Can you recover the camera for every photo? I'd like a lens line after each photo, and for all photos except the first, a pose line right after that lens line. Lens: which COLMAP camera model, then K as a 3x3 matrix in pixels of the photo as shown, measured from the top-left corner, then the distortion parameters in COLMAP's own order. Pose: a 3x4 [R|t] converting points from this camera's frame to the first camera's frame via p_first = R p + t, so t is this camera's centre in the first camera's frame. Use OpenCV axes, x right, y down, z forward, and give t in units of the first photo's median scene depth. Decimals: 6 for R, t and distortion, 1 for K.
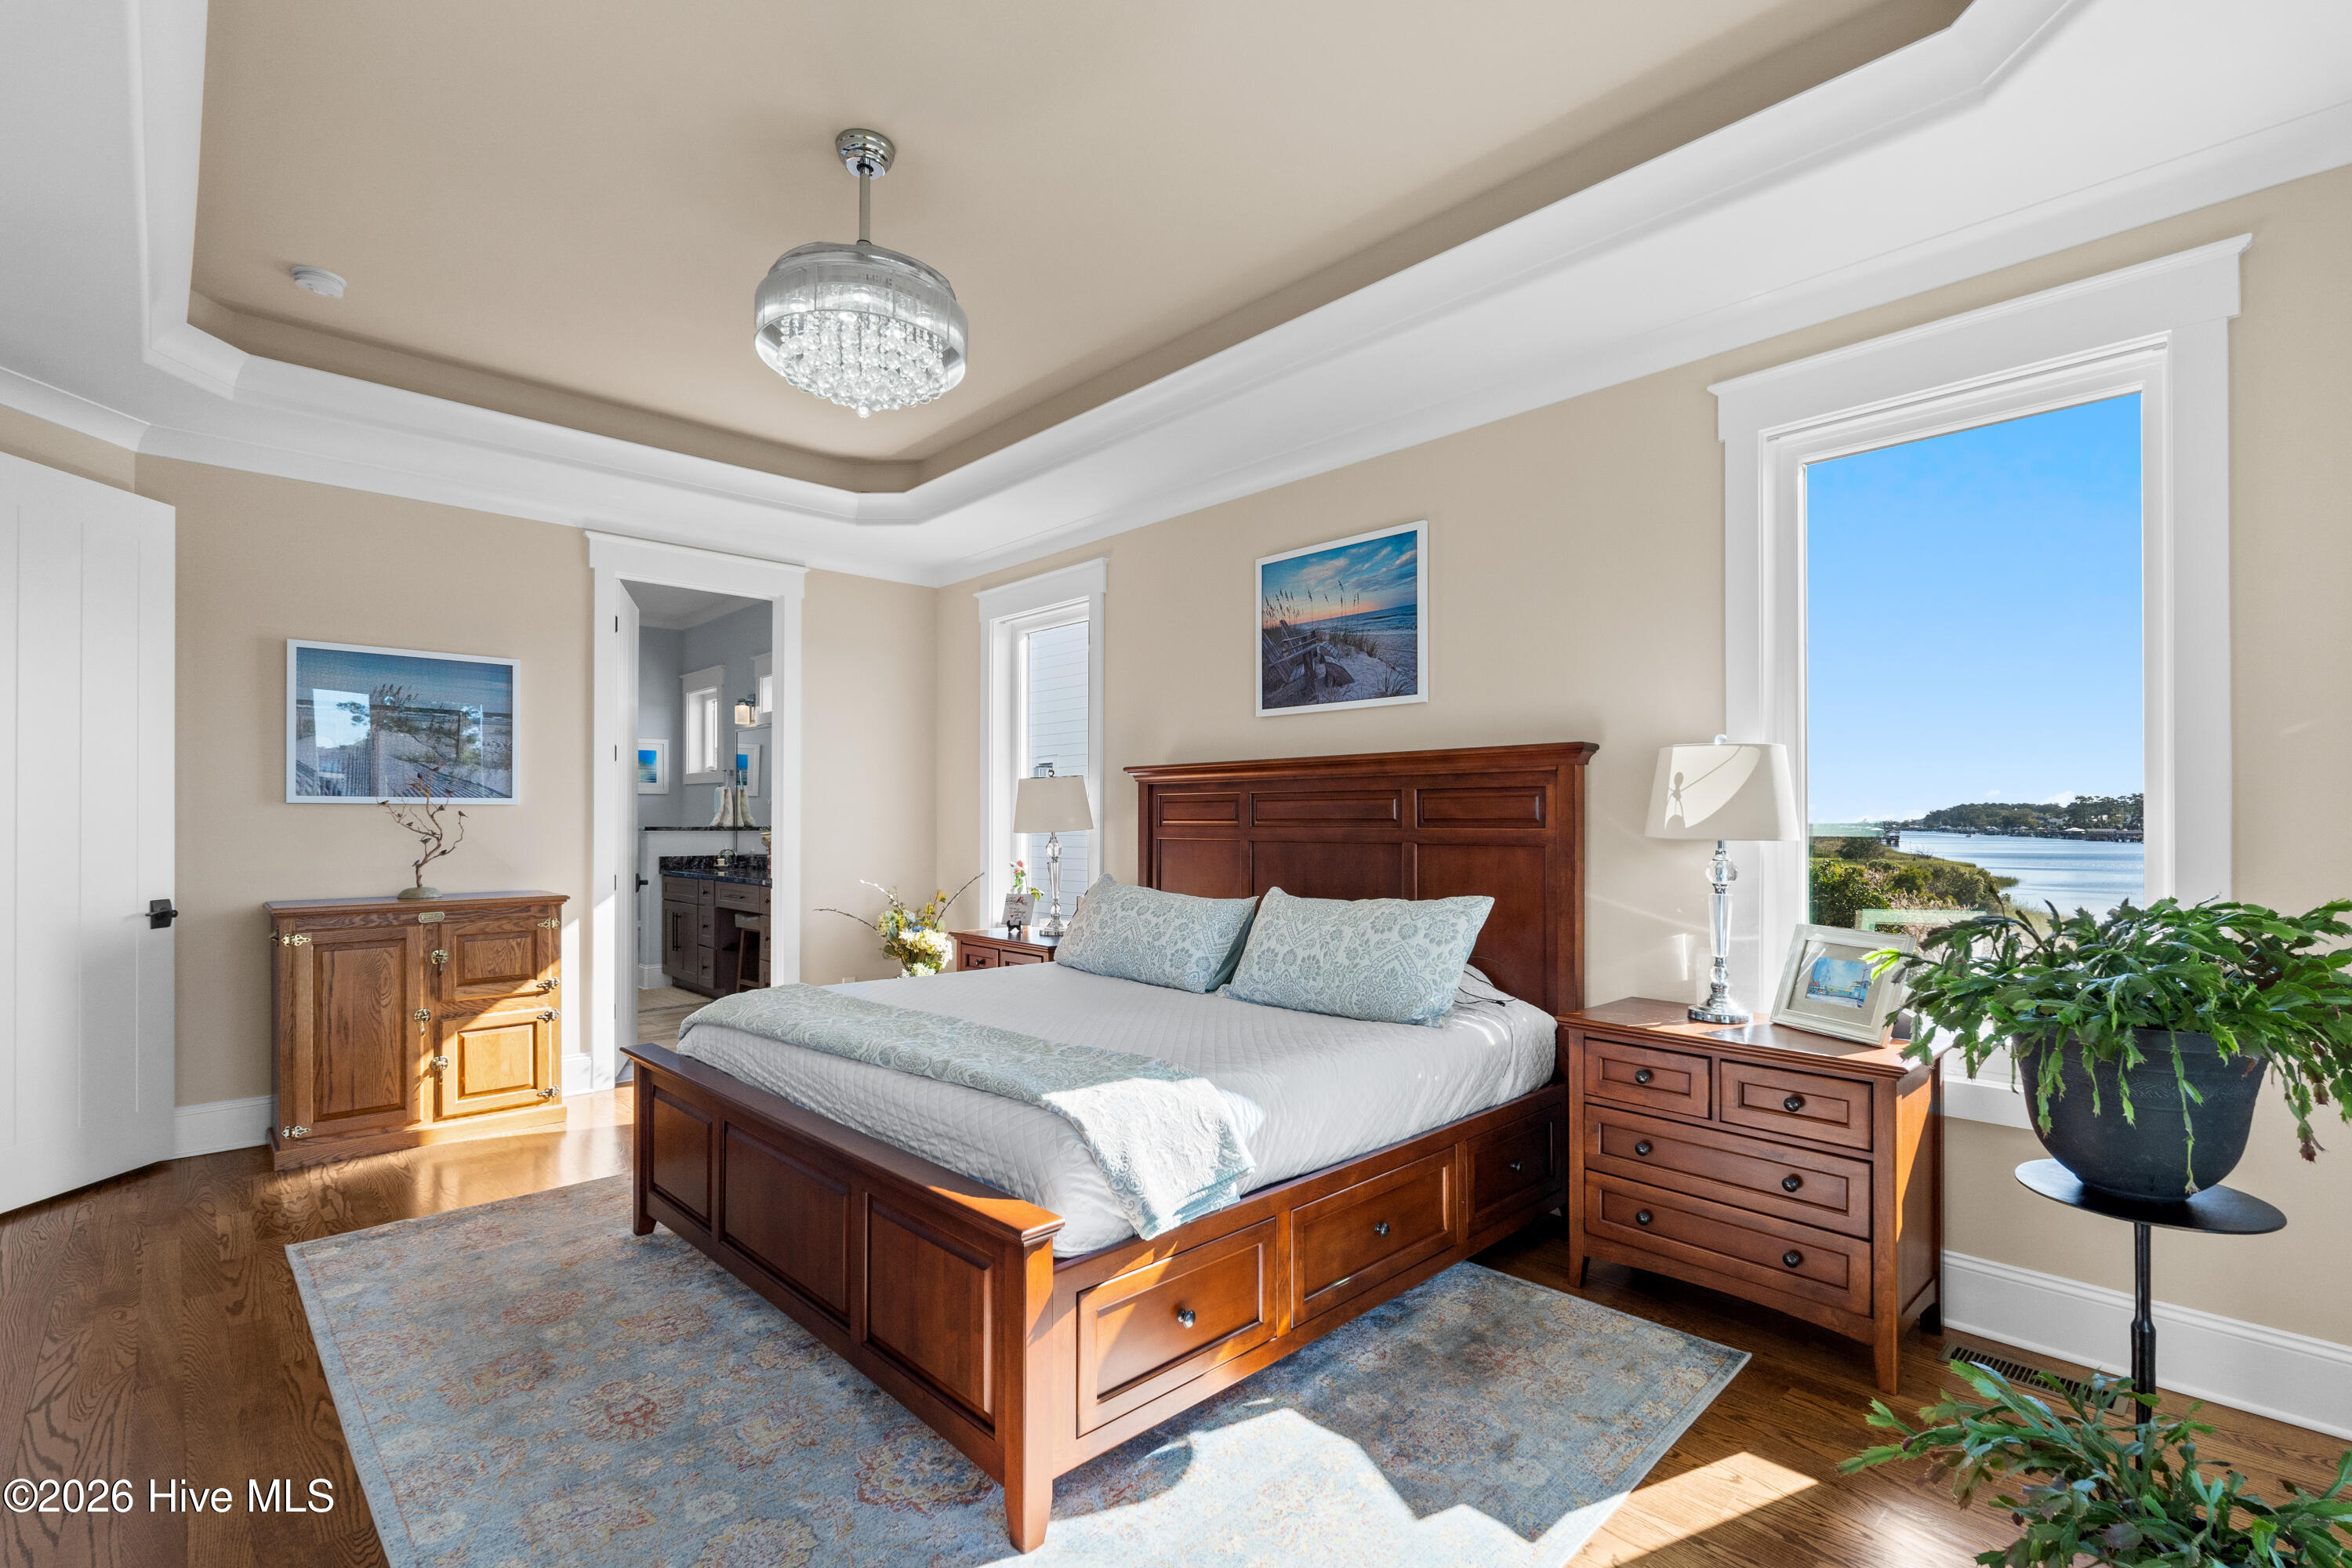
lens RADIAL K [[1062.1, 0, 1176.0], [0, 1062.1, 784.0], [0, 0, 1]] dist [0.000243, -0.000037]
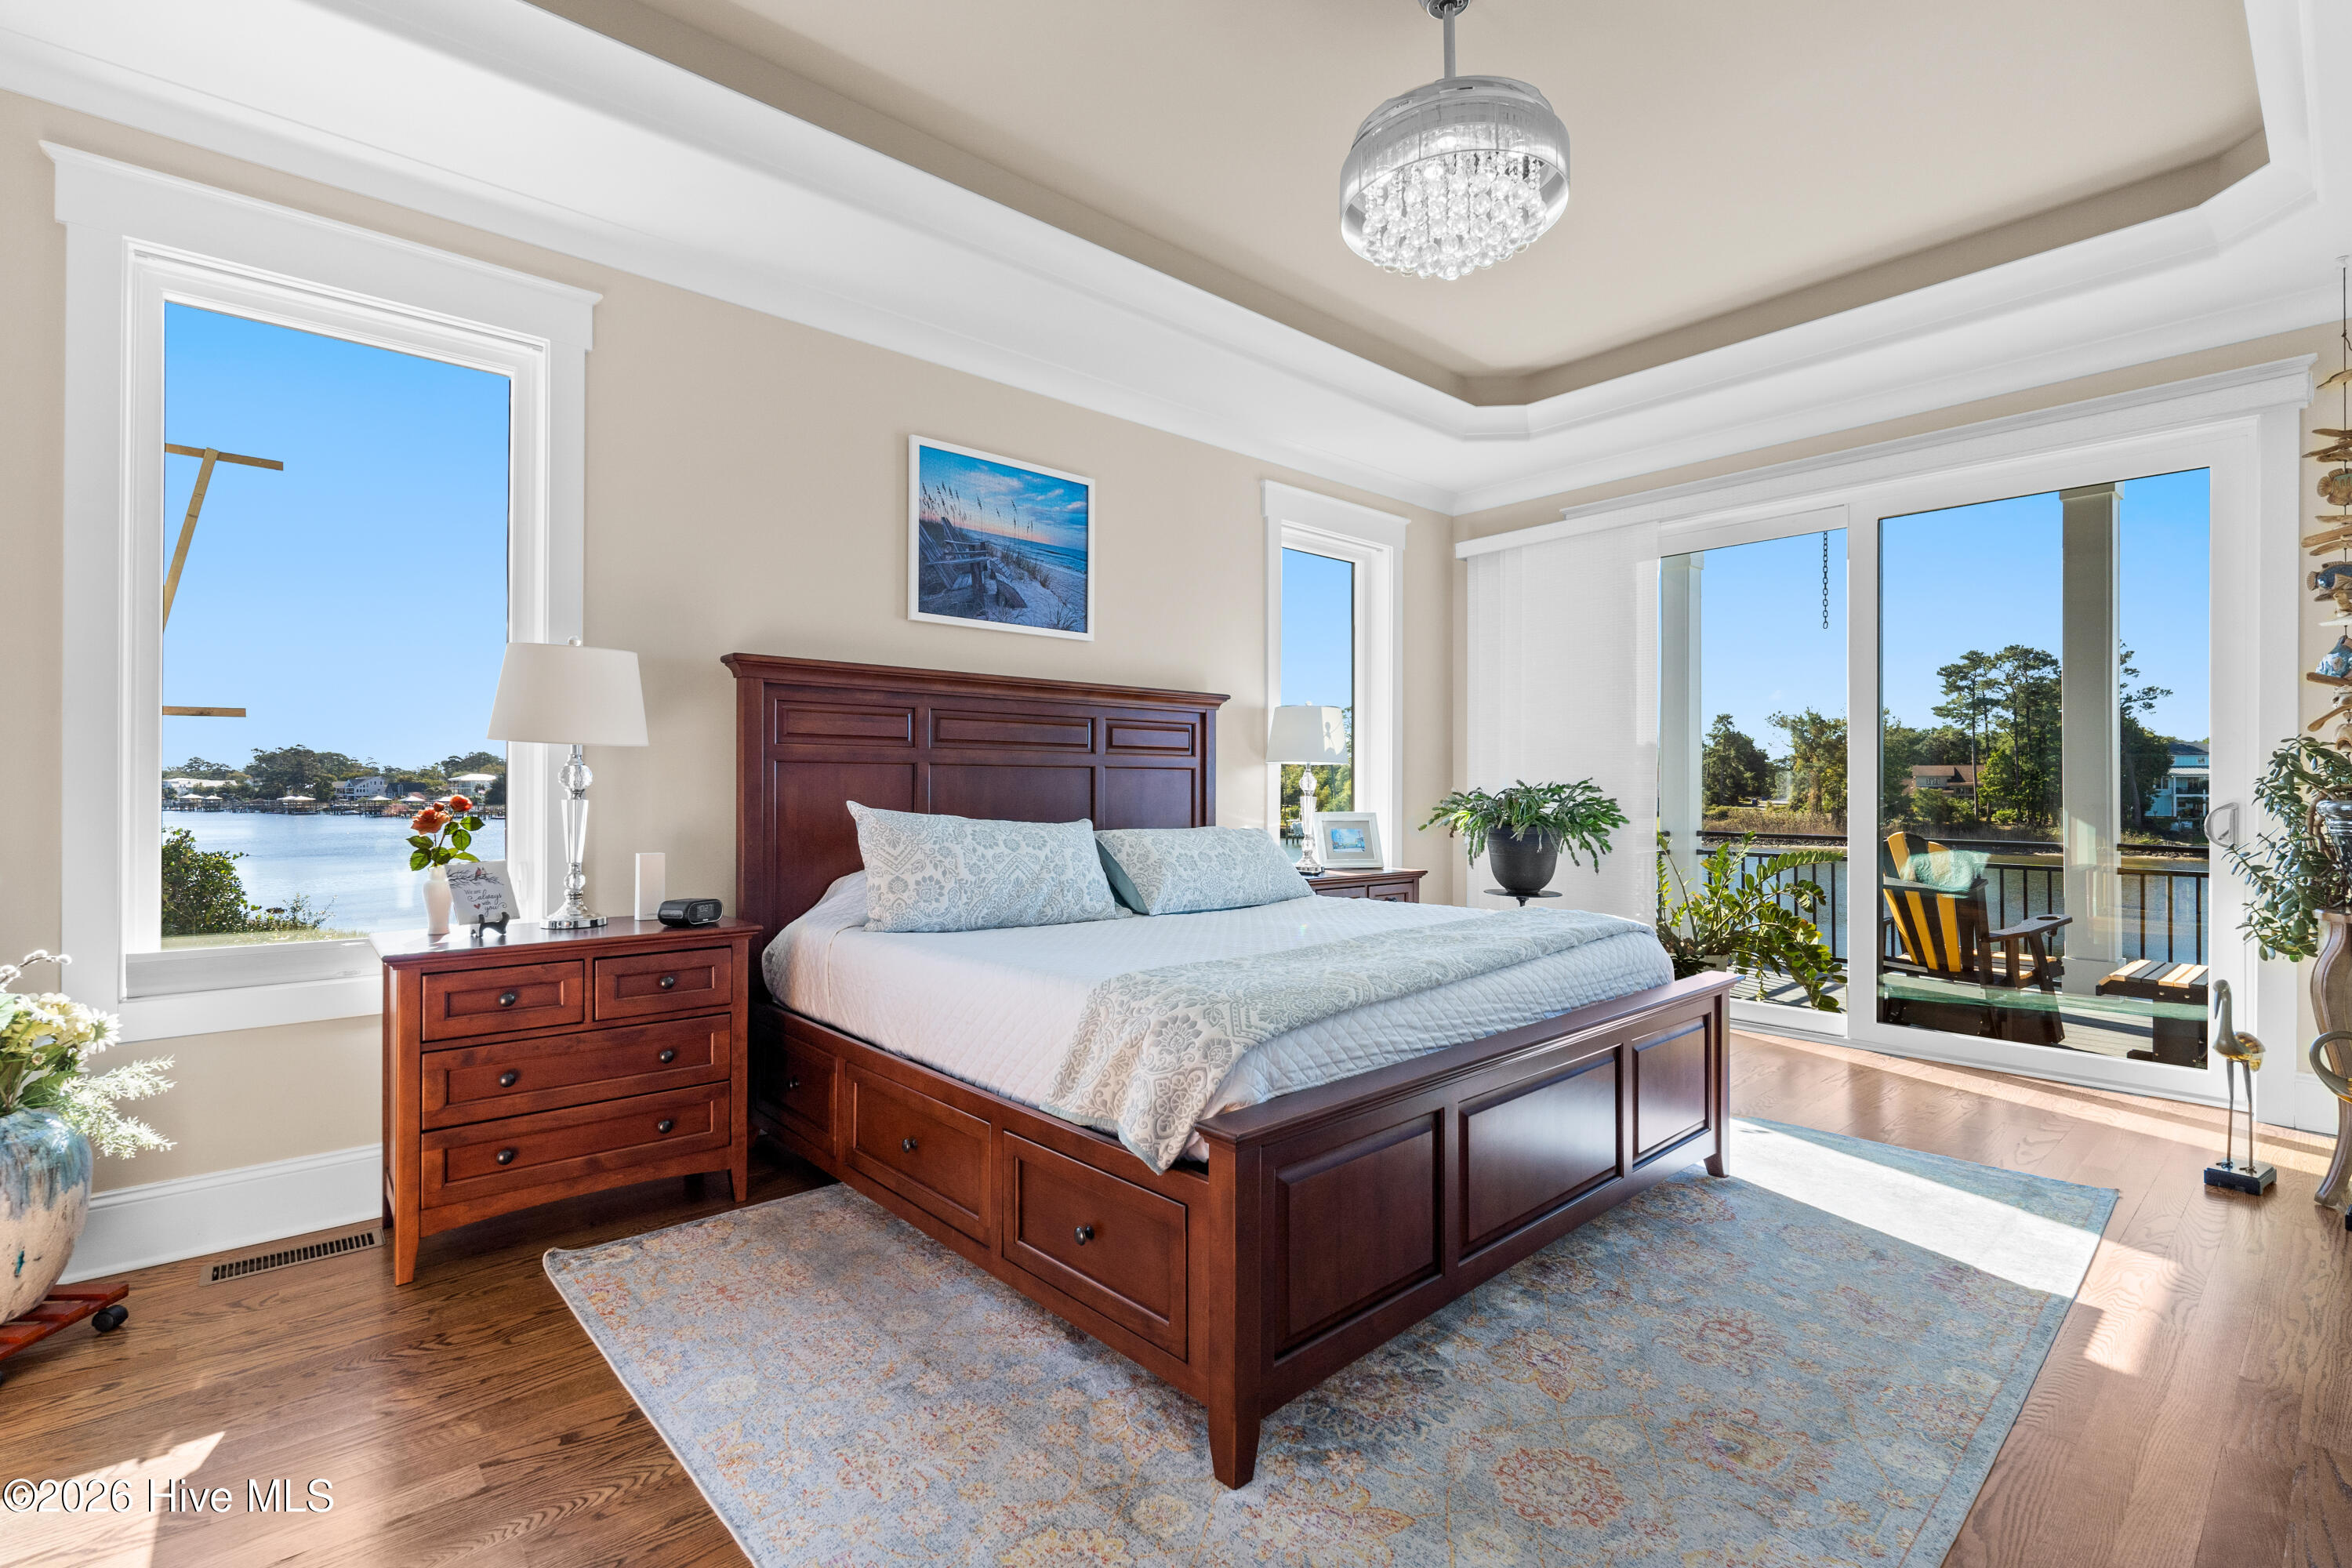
lens RADIAL K [[1076.4, 0, 1176.0], [0, 1076.4, 784.0], [0, 0, 1]] dist [-0.000095, -0.000332]
pose [[0.027666, -0.015612, 0.999495, -0.842522], [-0.049081, 0.998651, 0.016957, 0.047593], [-0.998412, -0.049525, 0.026863, 0.801120]]
